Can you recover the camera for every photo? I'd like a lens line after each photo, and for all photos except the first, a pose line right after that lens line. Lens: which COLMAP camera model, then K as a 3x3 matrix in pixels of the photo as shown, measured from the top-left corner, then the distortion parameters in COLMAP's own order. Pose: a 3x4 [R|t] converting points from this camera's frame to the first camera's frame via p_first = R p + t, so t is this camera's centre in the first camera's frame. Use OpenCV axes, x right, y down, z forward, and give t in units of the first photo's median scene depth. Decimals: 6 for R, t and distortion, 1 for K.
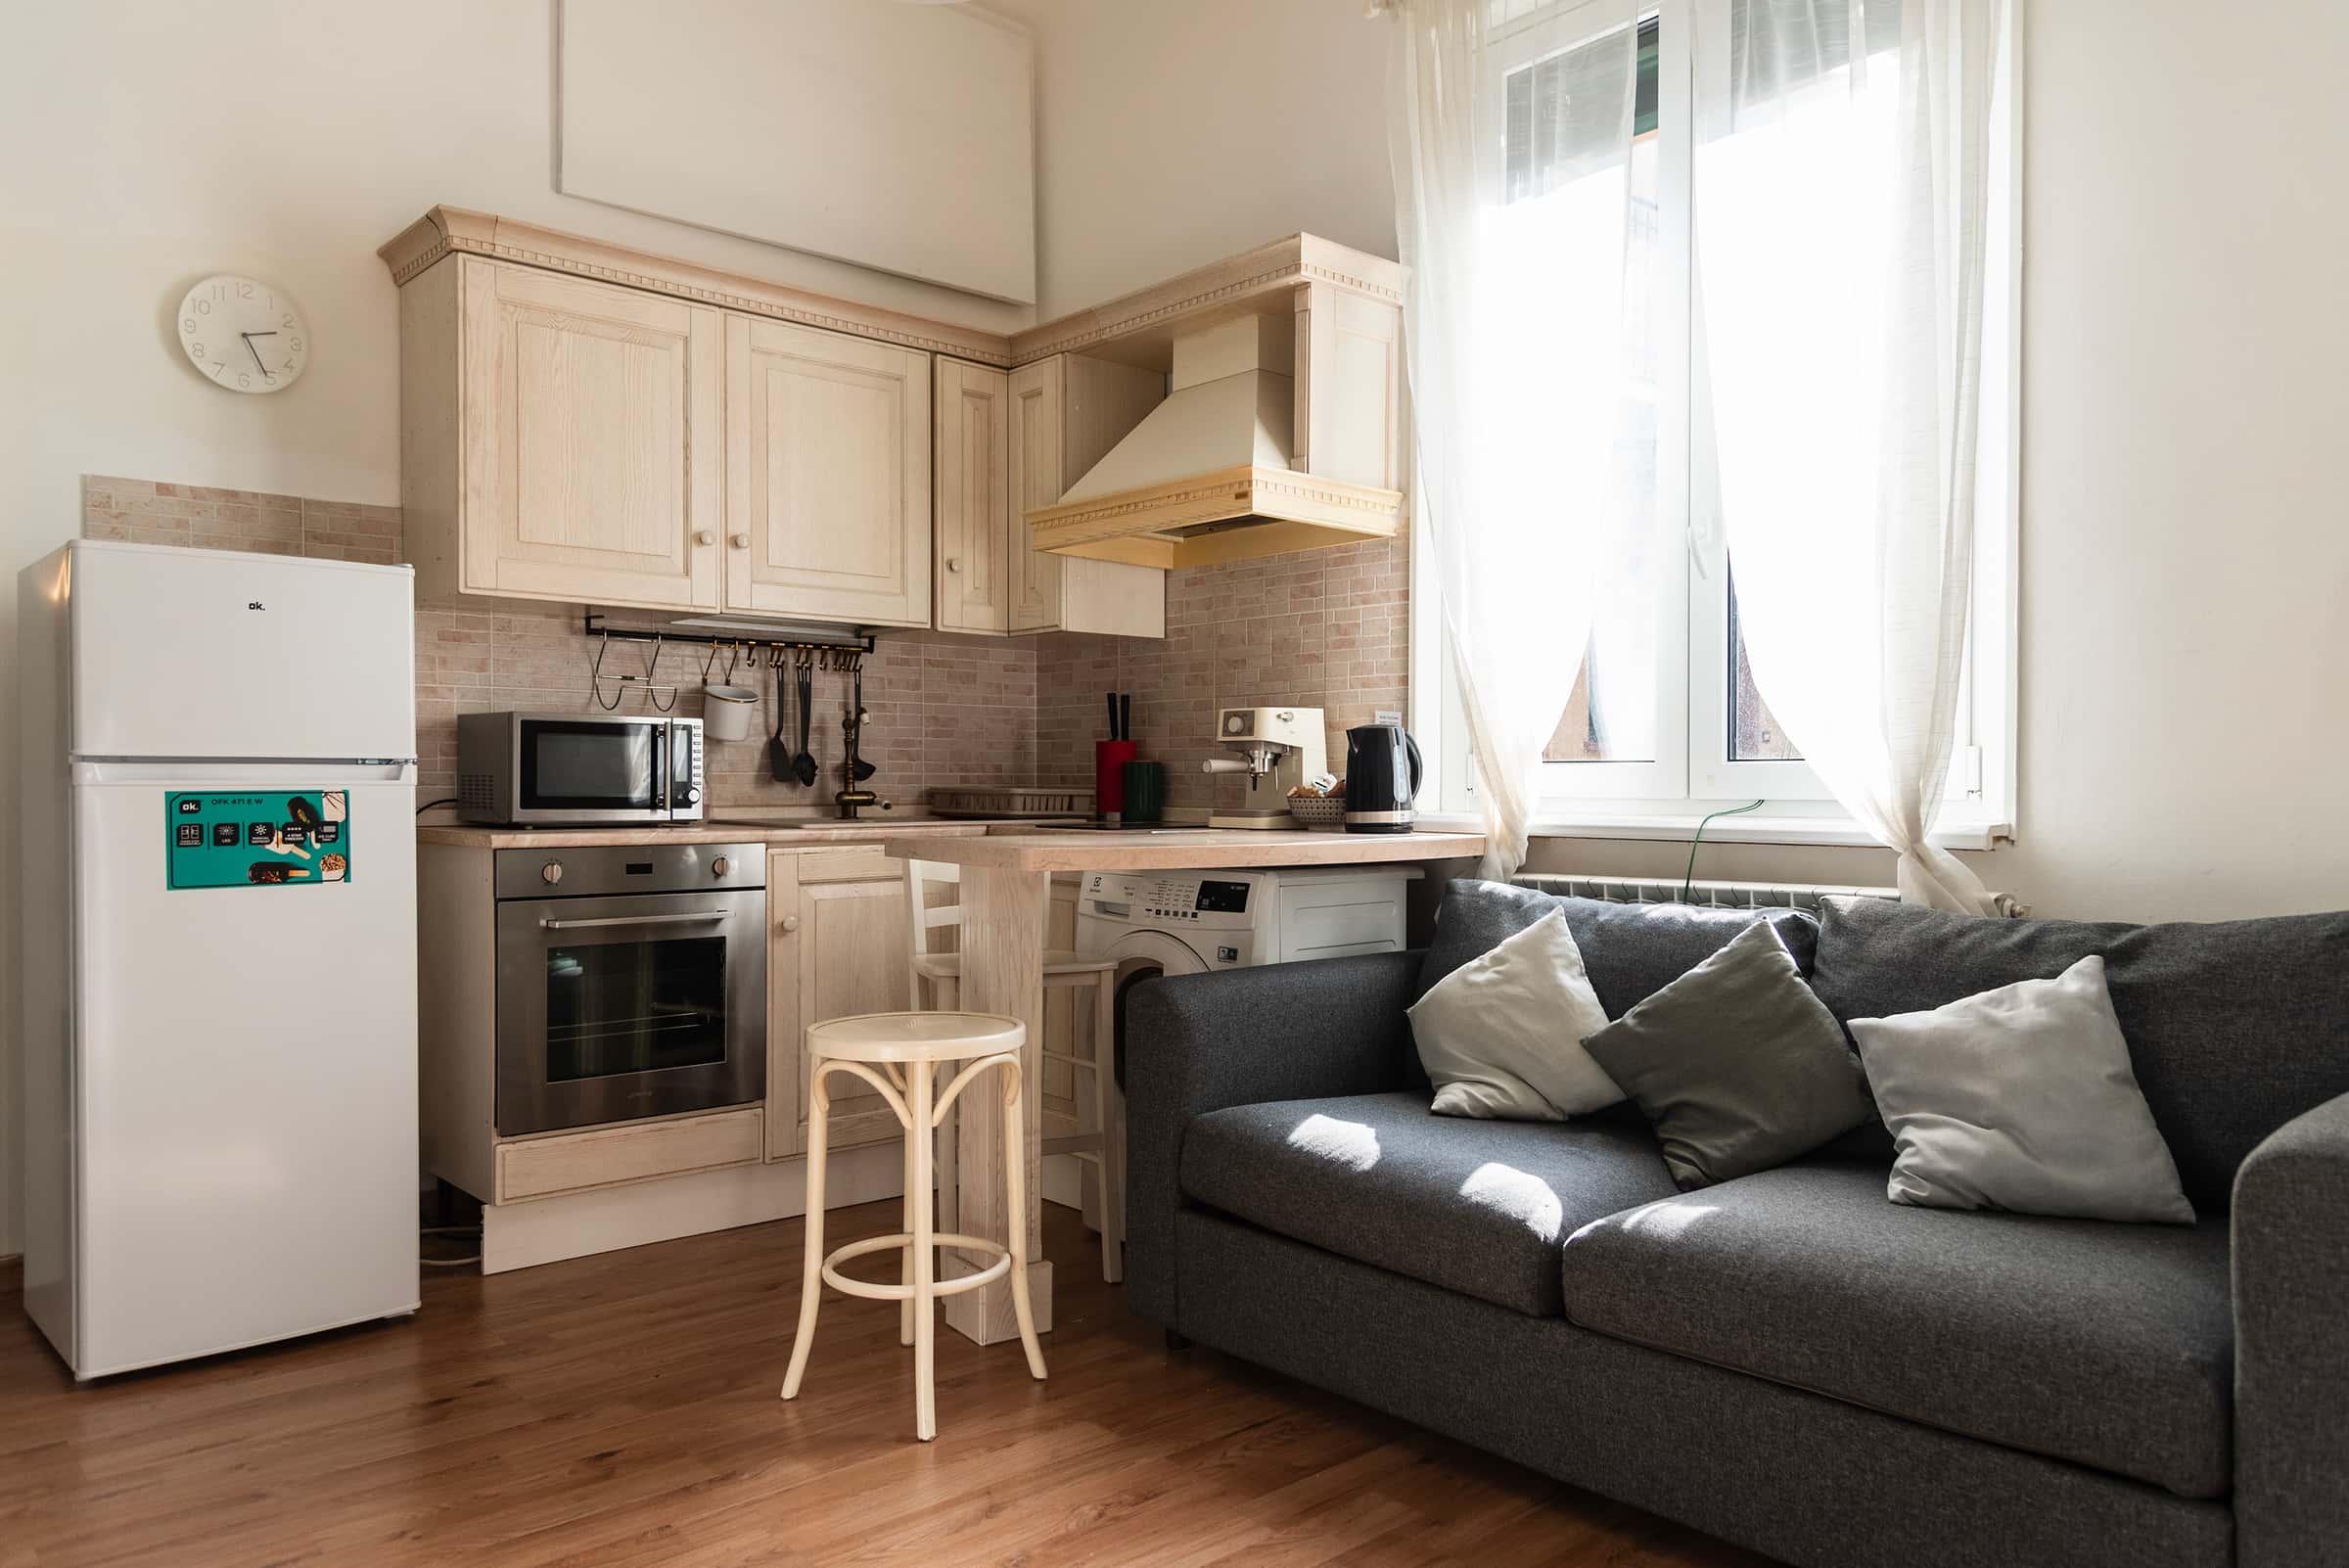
lens RADIAL K [[1596.9, 0, 1174.5], [0, 1596.9, 784.0], [0, 0, 1]] dist [-0.002203, -0.001220]
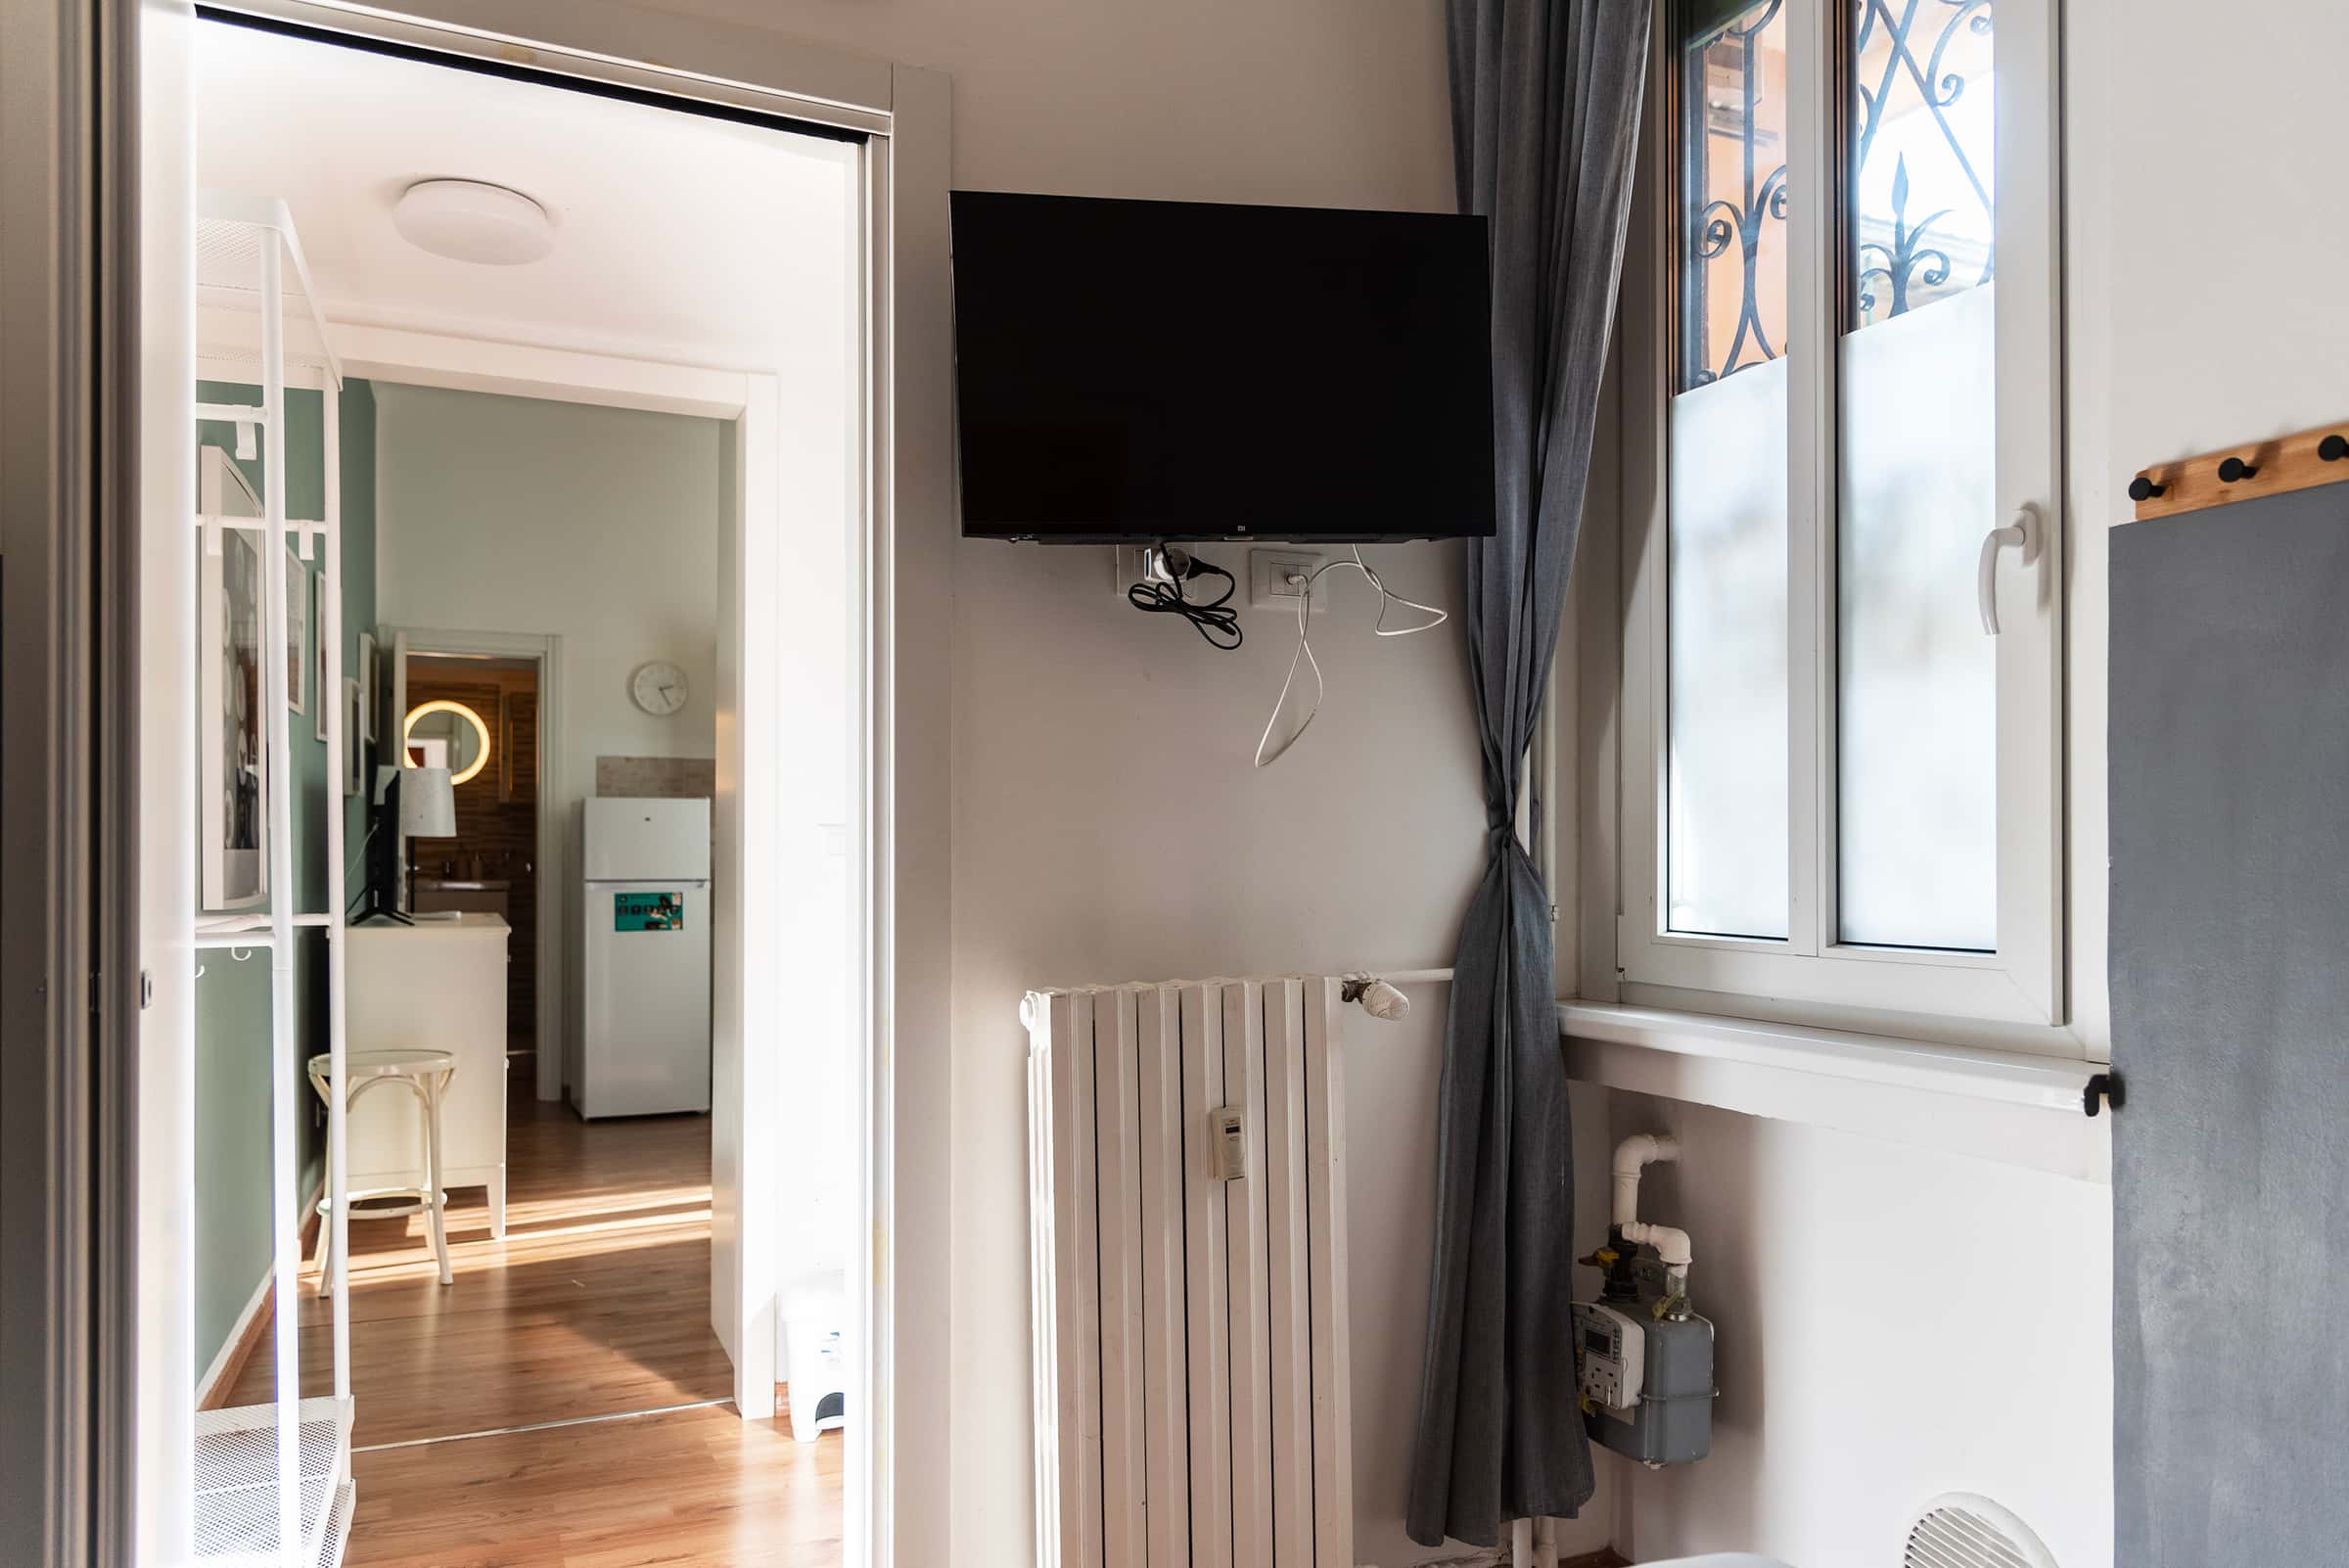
lens RADIAL K [[1618.5, 0, 1173.1], [0, 1618.5, 842.5], [0, 0, 1]] dist [-0.002930, -0.000552]
pose [[0.953532, -0.002984, -0.301277, 0.990783], [-0.001082, 0.999911, -0.013329, -0.042145], [0.301289, 0.013035, 0.953444, -1.193158]]
